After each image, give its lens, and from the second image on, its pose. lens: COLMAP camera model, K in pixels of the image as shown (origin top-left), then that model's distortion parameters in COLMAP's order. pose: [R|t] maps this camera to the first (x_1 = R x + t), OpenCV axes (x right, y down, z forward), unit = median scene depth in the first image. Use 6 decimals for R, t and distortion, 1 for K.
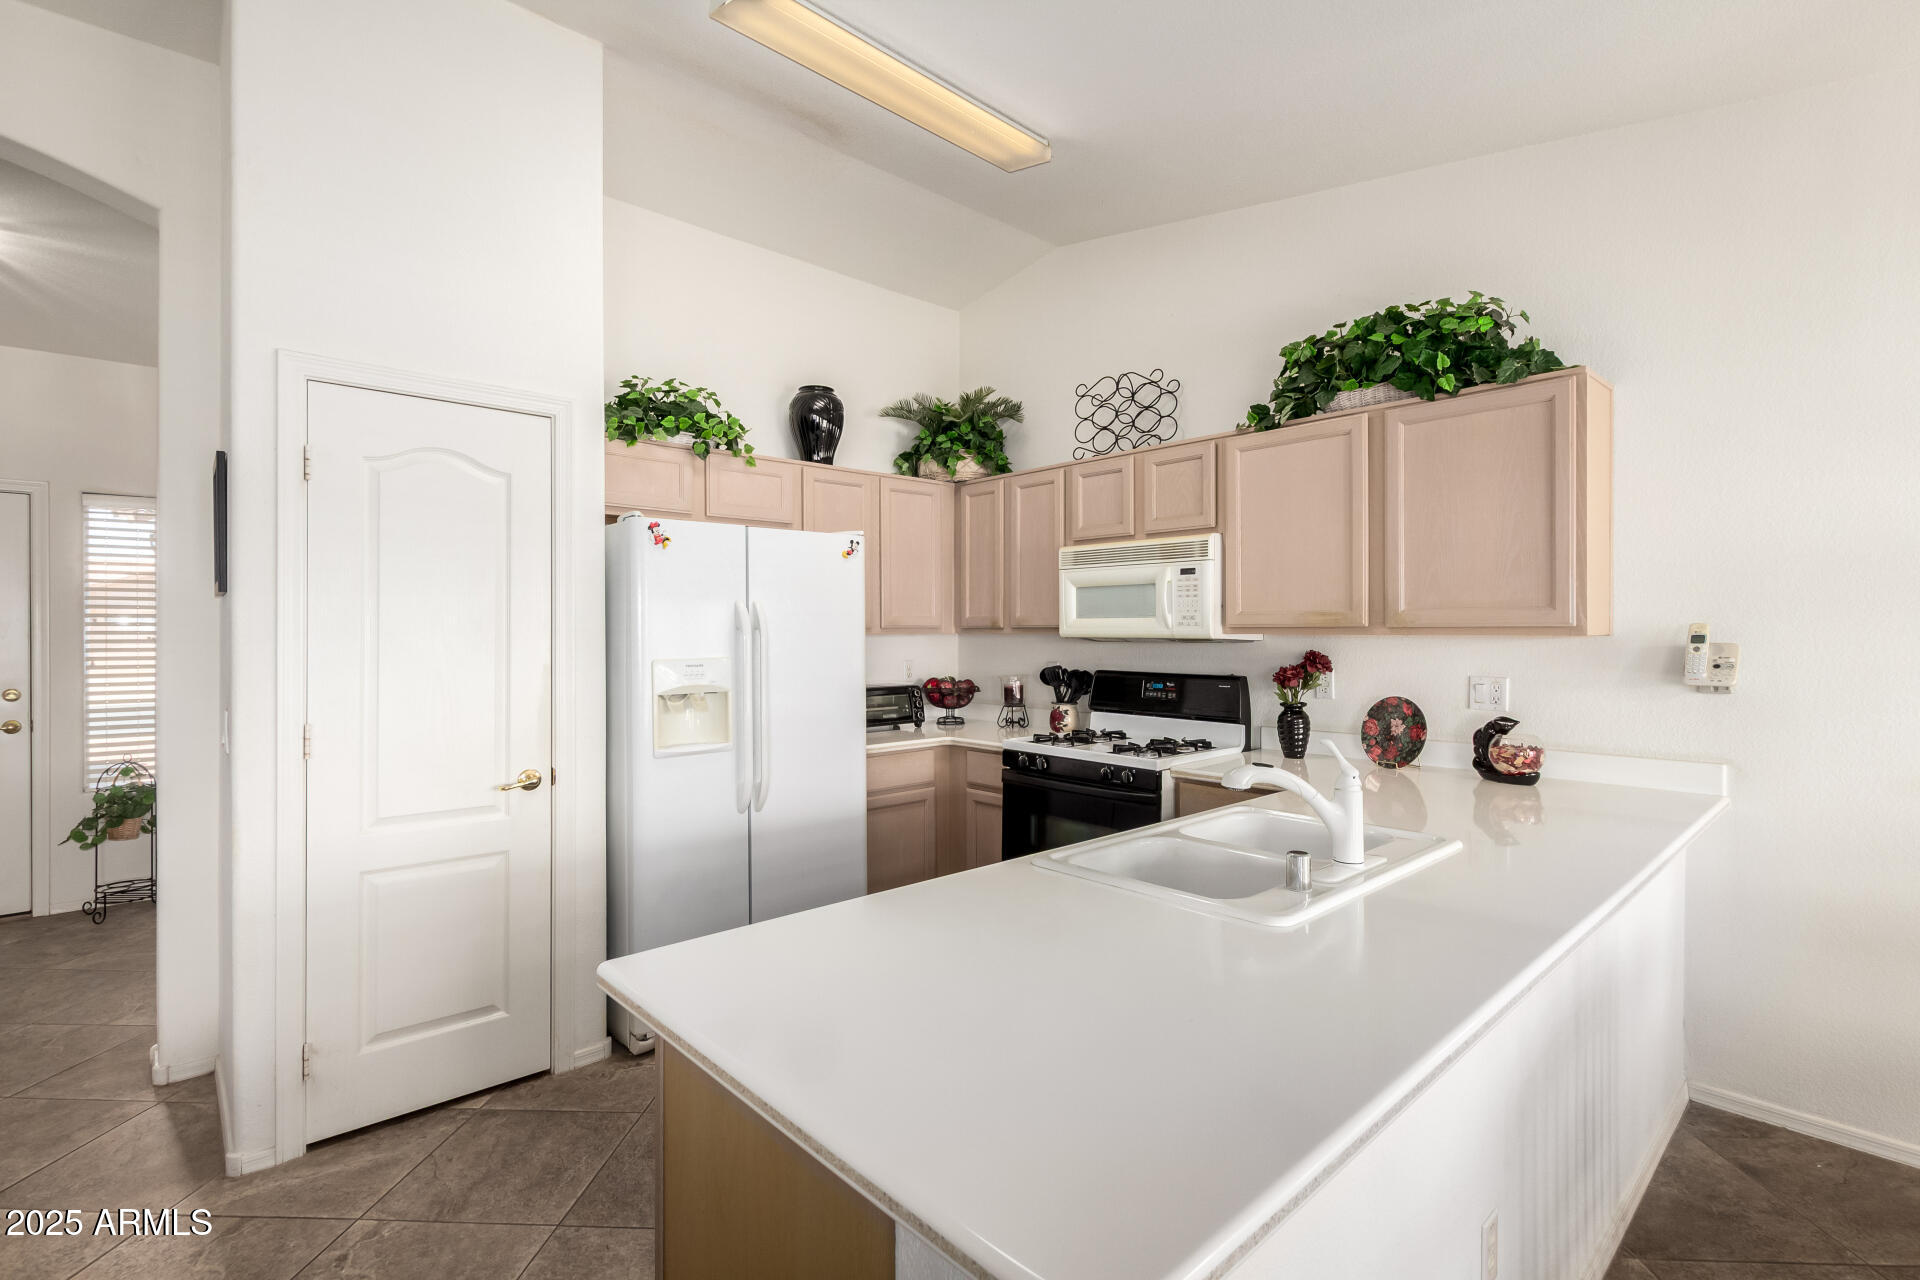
lens RADIAL K [[870.3, 0, 956.9], [0, 870.3, 642.6], [0, 0, 1]] dist [0.002044, -0.000001]
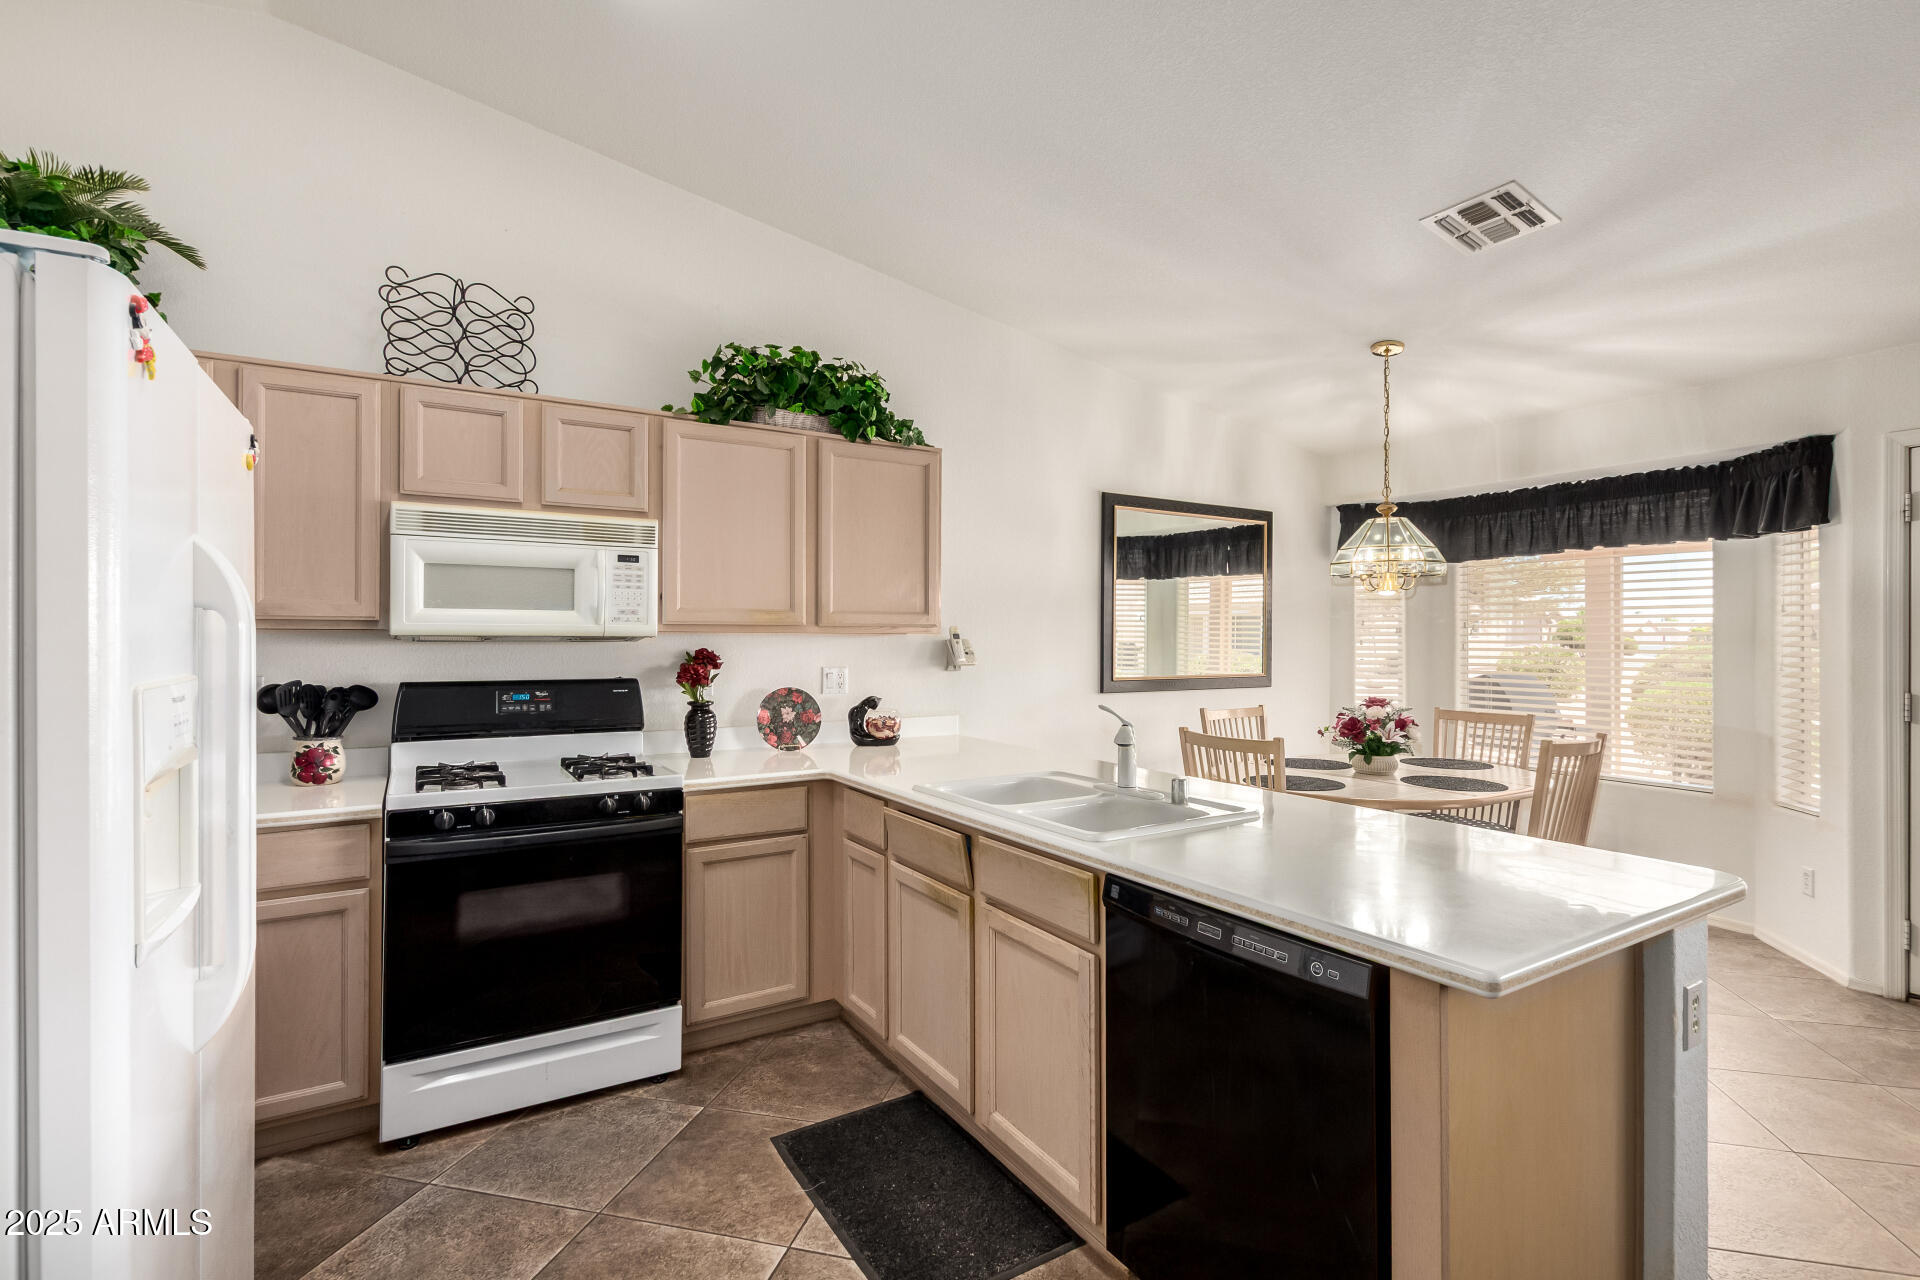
lens RADIAL K [[870.3, 0, 963.8], [0, 870.3, 633.8], [0, 0, 1]] dist [0.002044, -0.000001]
pose [[0.196165, 0.003989, 0.980563, -0.514397], [0.009307, 0.999939, -0.005930, 0.000920], [-0.980527, 0.010290, 0.196116, 0.500192]]
